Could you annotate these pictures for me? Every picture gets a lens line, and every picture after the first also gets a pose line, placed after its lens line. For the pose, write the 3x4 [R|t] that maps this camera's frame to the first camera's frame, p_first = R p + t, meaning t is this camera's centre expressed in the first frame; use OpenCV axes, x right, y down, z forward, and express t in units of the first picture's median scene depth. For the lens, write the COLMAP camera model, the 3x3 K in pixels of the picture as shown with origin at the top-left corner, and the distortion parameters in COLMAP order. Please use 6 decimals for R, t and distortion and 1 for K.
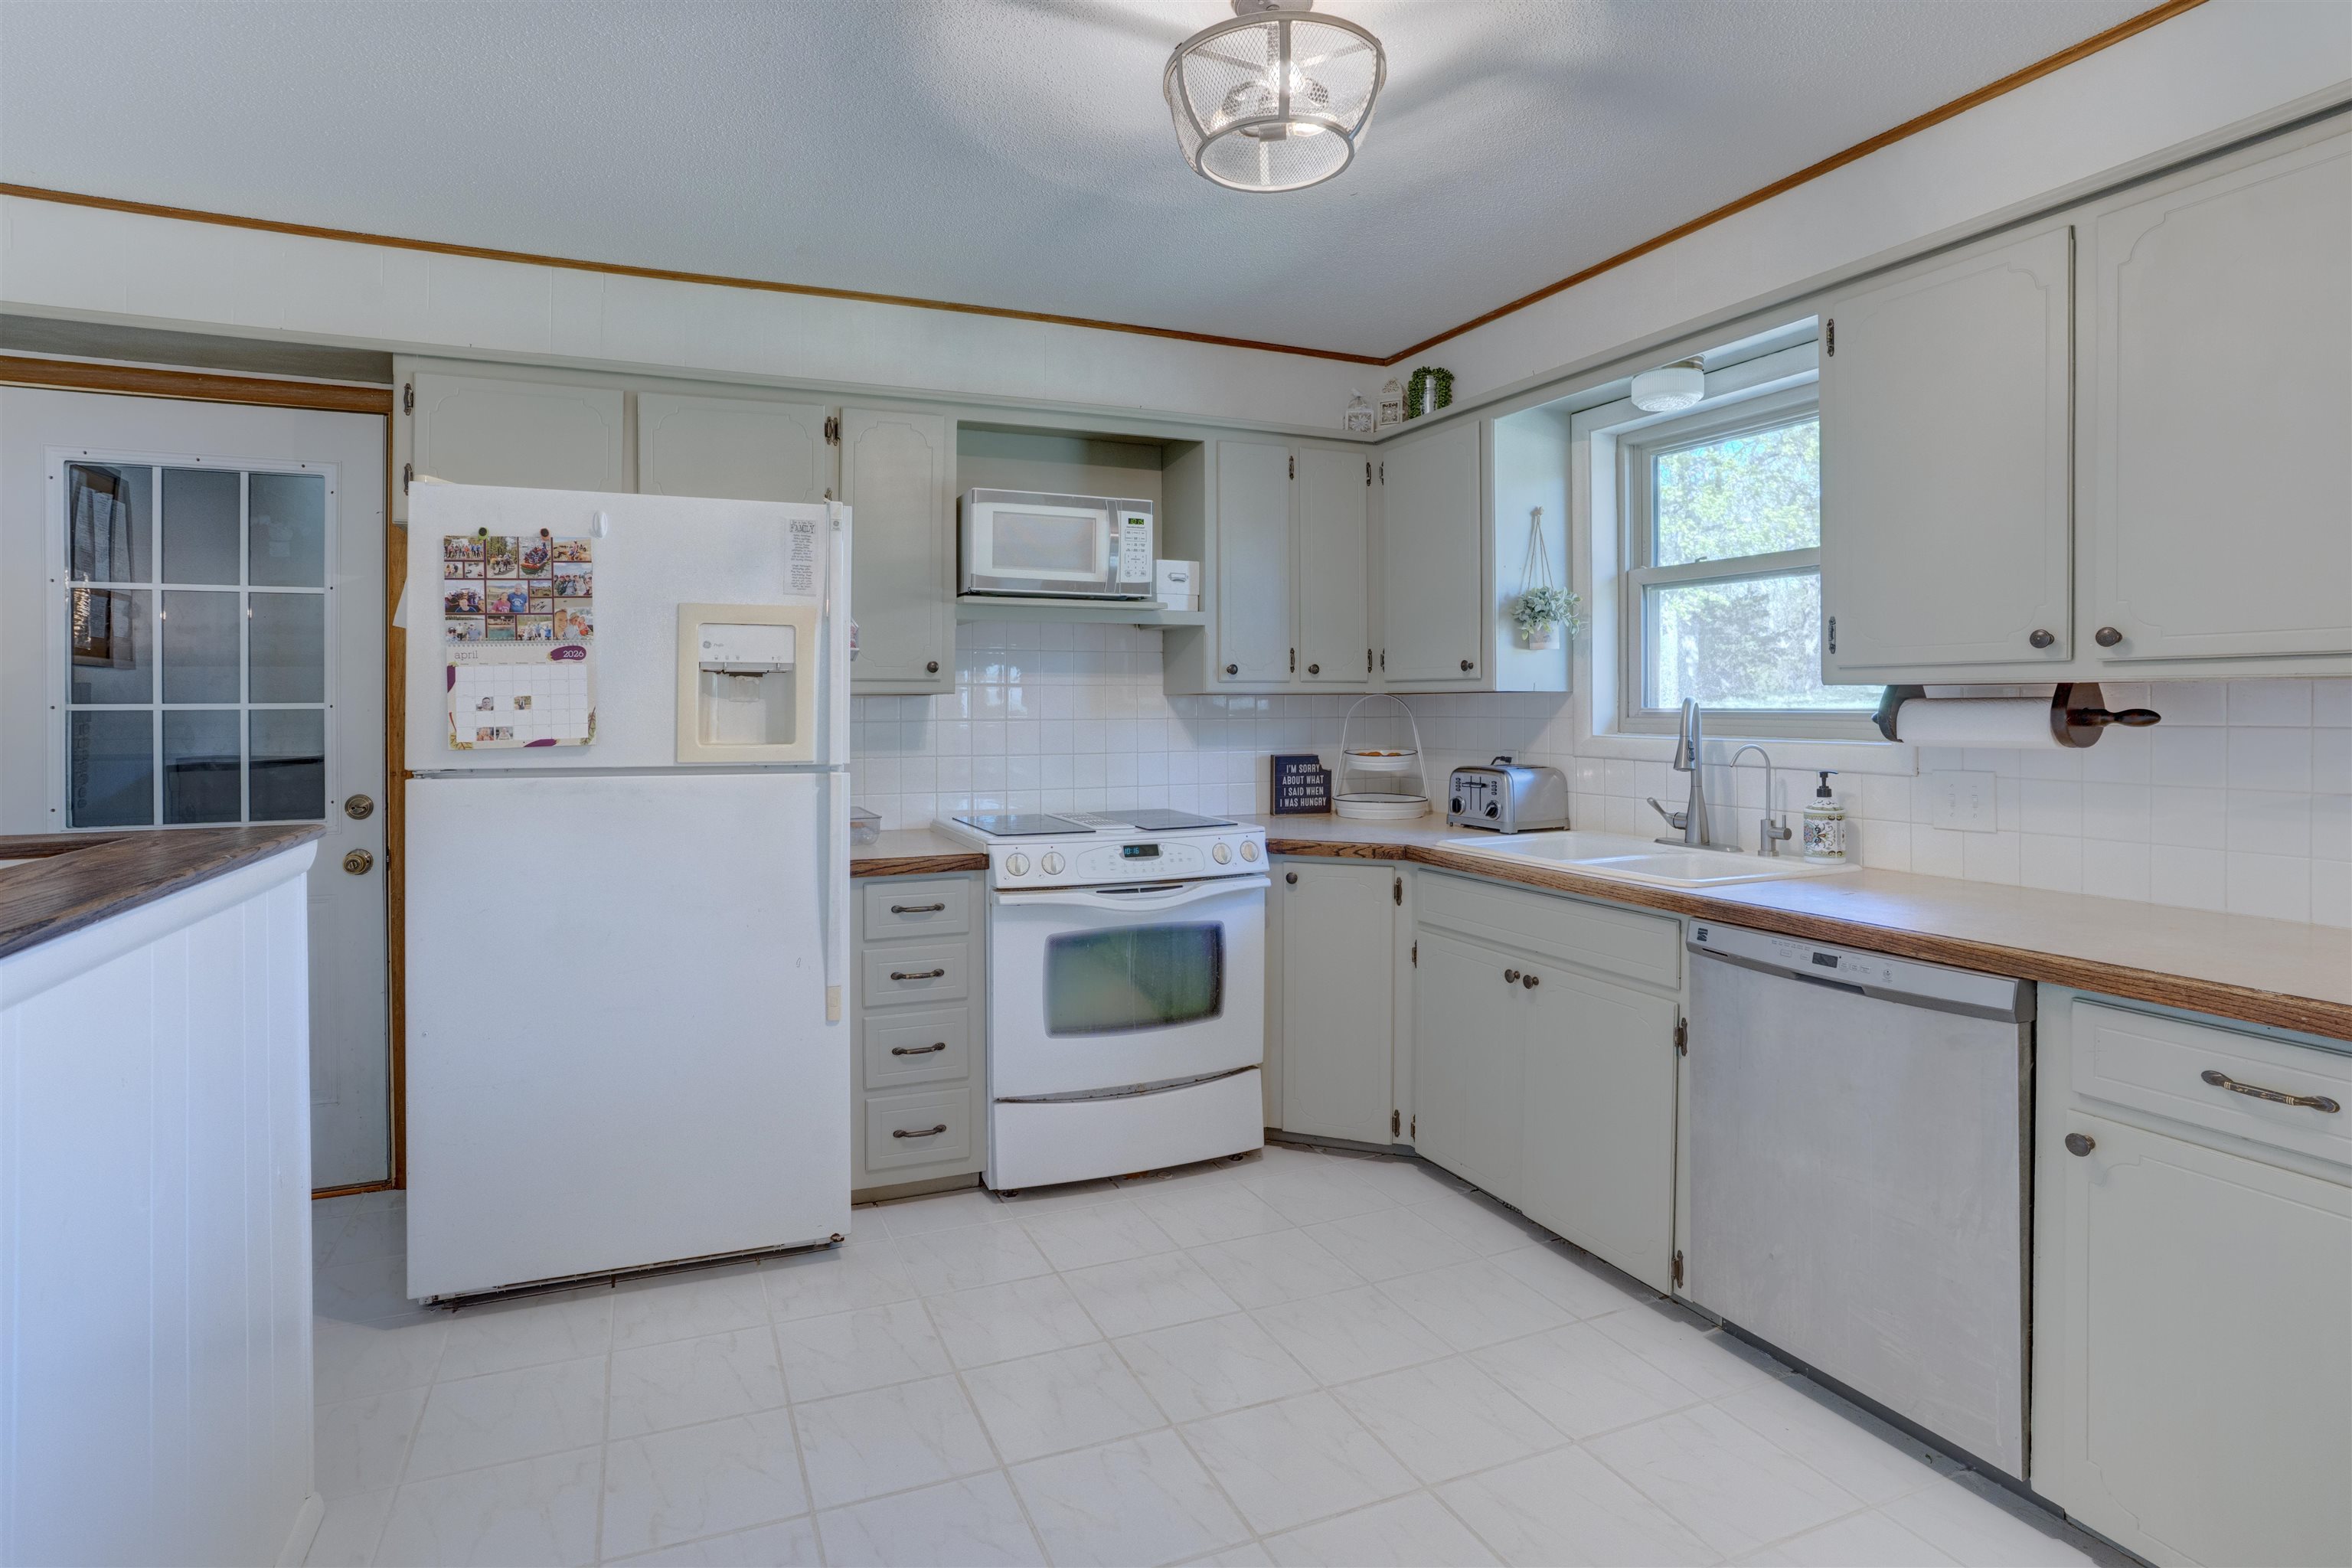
lens RADIAL K [[1258.3, 0, 1170.6], [0, 1258.3, 729.0], [0, 0, 1]] dist [-0.079828, 0.055164]
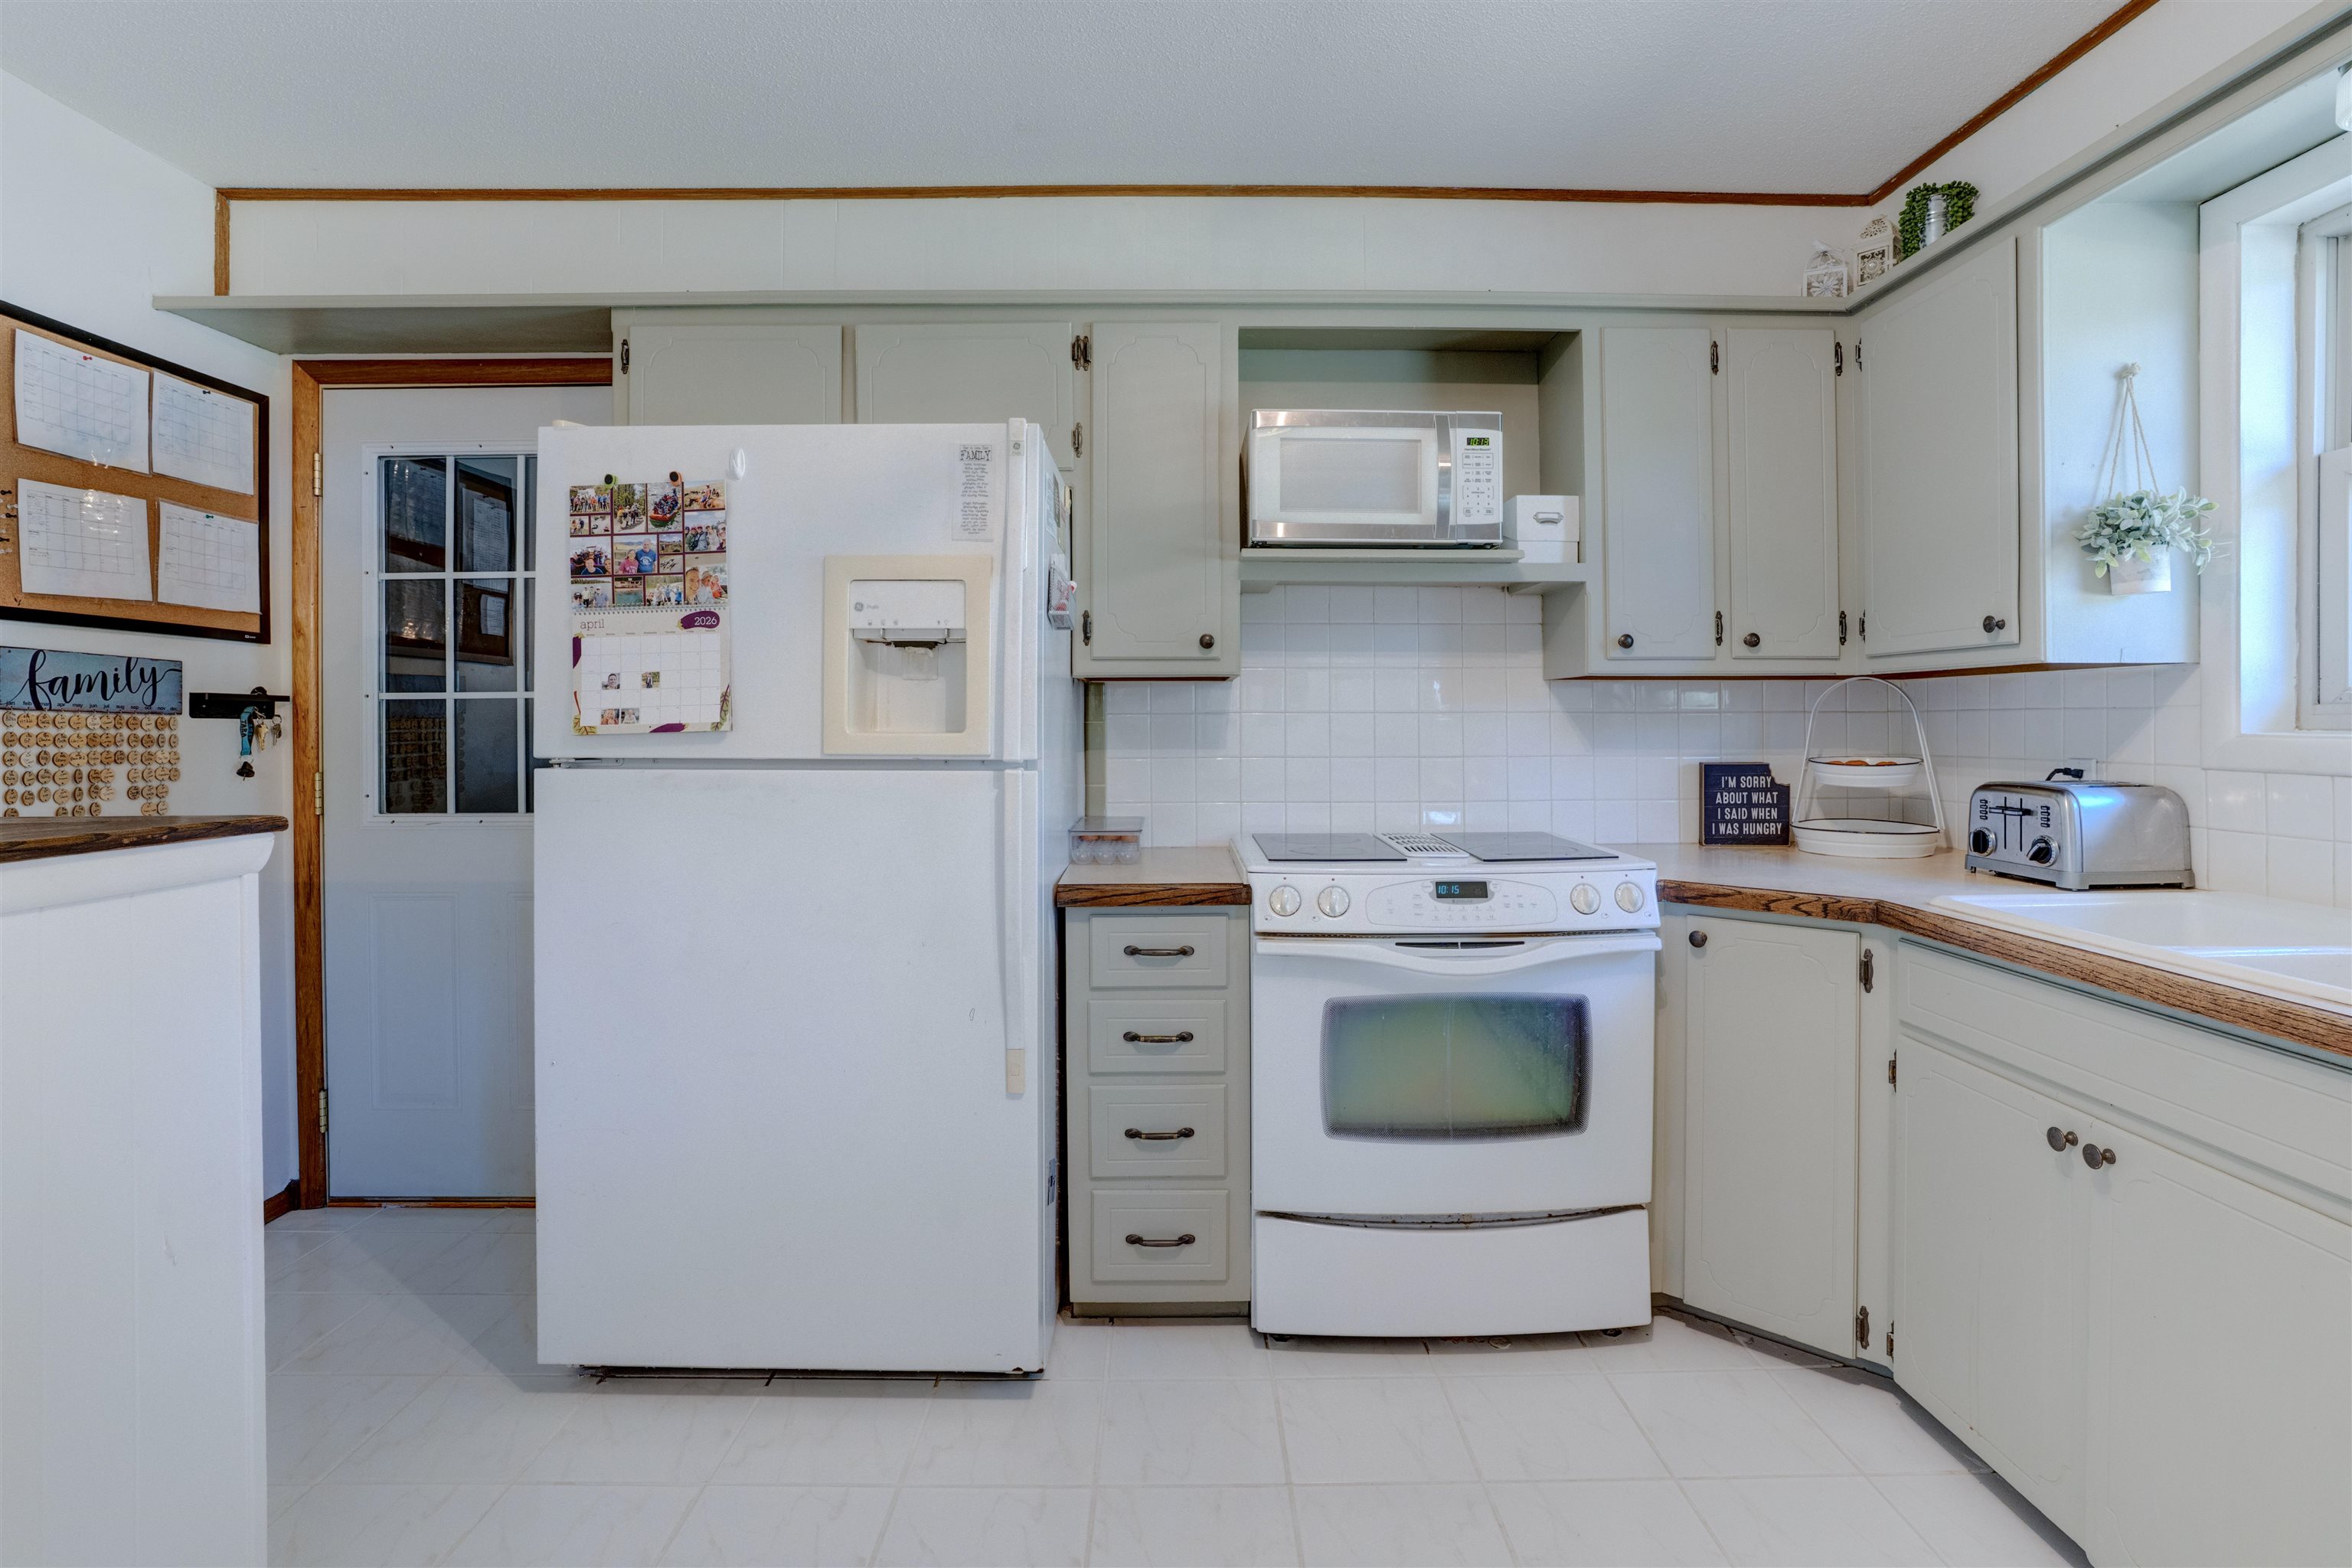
lens RADIAL K [[1258.3, 0, 1170.6], [0, 1258.3, 729.0], [0, 0, 1]] dist [-0.079828, 0.055164]
pose [[0.920164, 0.003215, -0.391521, 0.097576], [-0.007798, 0.999918, -0.010117, 0.013189], [0.391456, 0.012362, 0.920114, 0.265695]]
